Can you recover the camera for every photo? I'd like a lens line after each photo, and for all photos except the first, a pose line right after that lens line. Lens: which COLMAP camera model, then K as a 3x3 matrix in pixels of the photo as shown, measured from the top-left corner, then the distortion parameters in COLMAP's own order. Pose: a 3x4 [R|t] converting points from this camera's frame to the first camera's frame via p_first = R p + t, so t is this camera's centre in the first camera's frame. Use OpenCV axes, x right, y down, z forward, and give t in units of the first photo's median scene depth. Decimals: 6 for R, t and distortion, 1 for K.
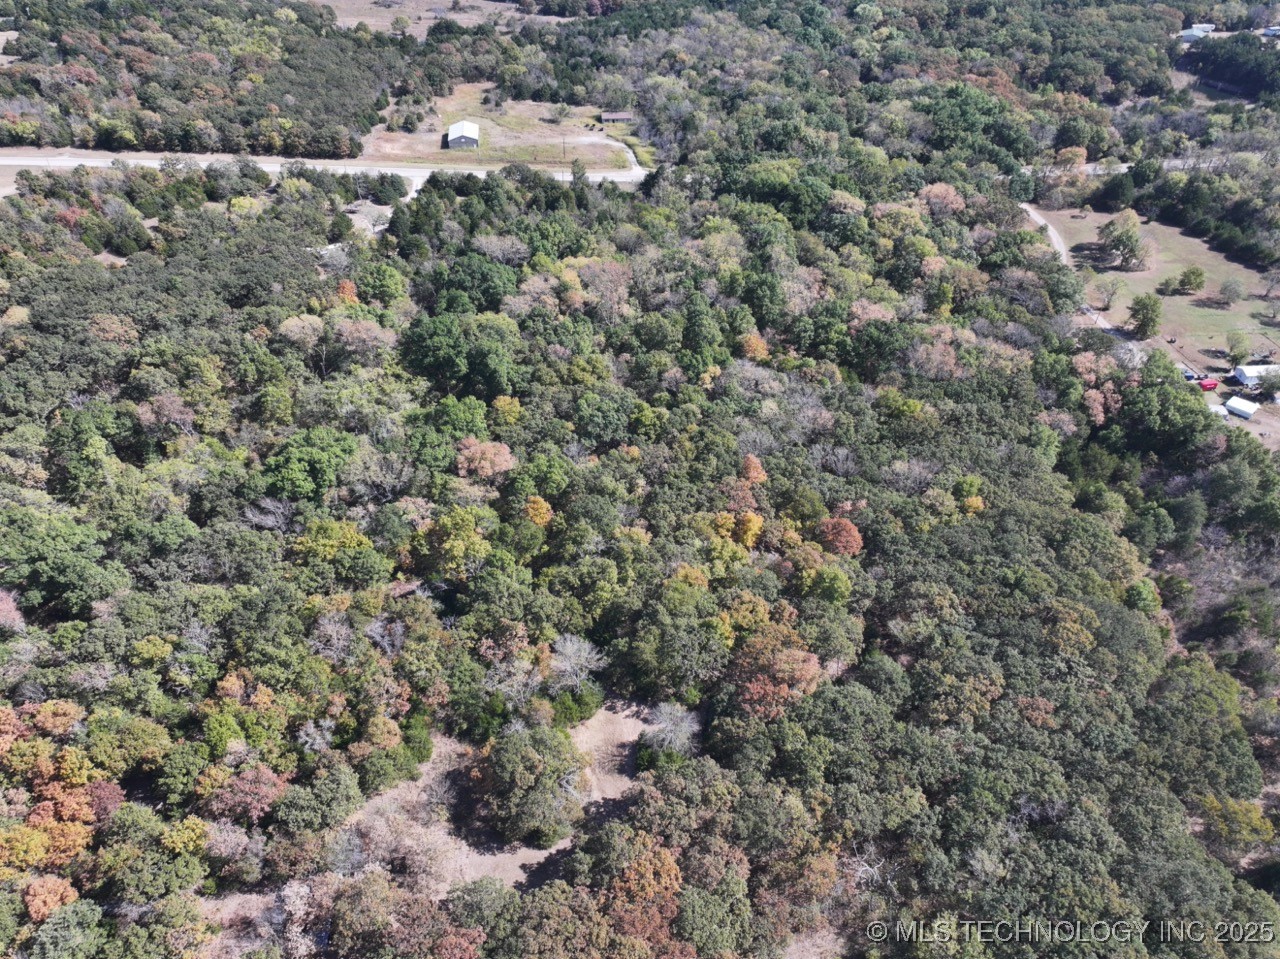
lens RADIAL K [[896.4, 0, 640.0], [0, 896.4, 479.5], [0, 0, 1]] dist [-0.005321, 0.021130]
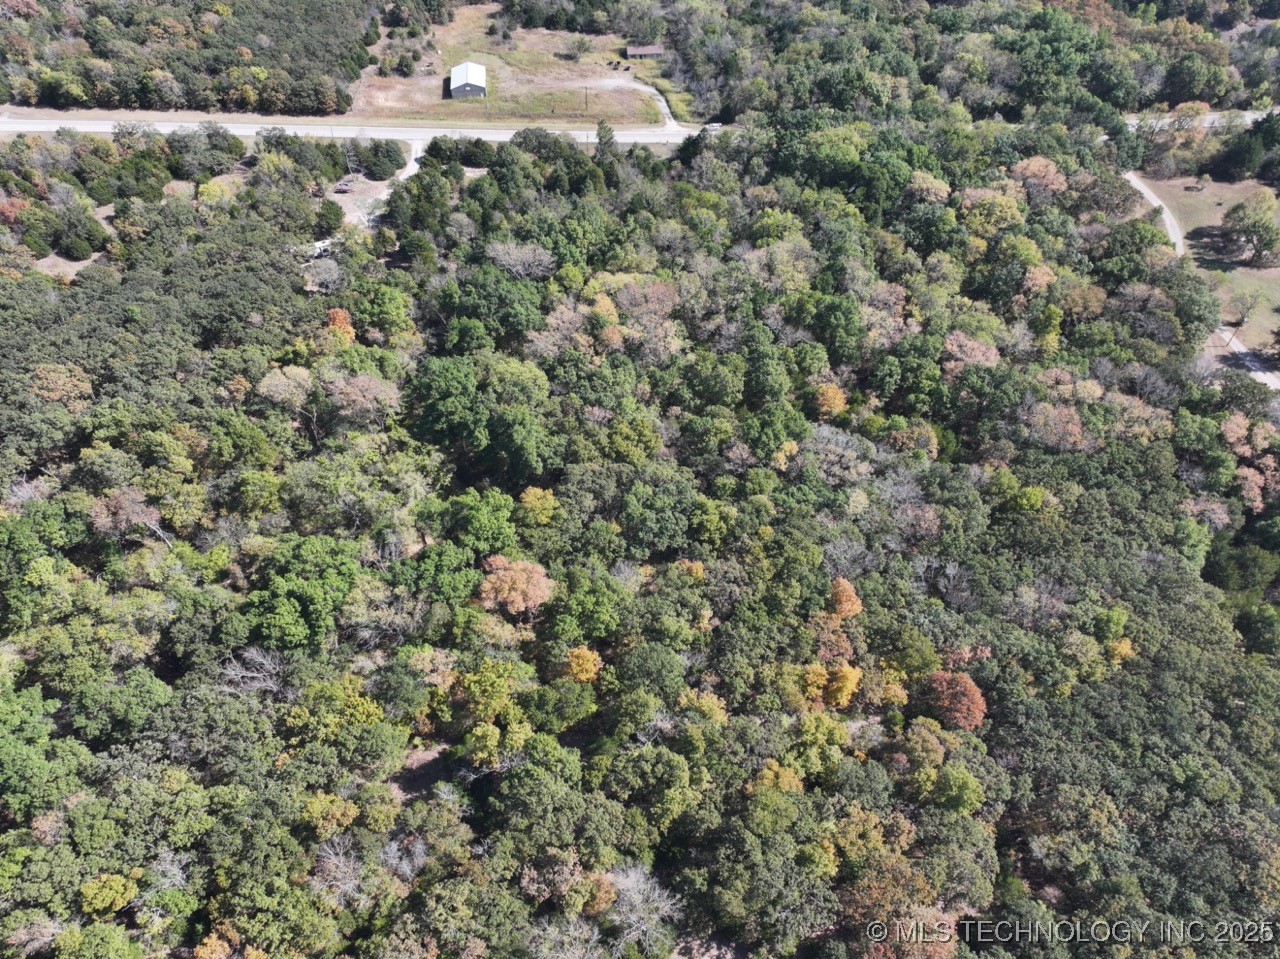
lens RADIAL K [[896.4, 0, 640.0], [0, 896.4, 479.5], [0, 0, 1]] dist [-0.005321, 0.021130]
pose [[0.999970, -0.002673, -0.007256, -0.043462], [0.003542, 0.992457, 0.122543, -0.176829], [0.006874, -0.122566, 0.992437, 0.164475]]
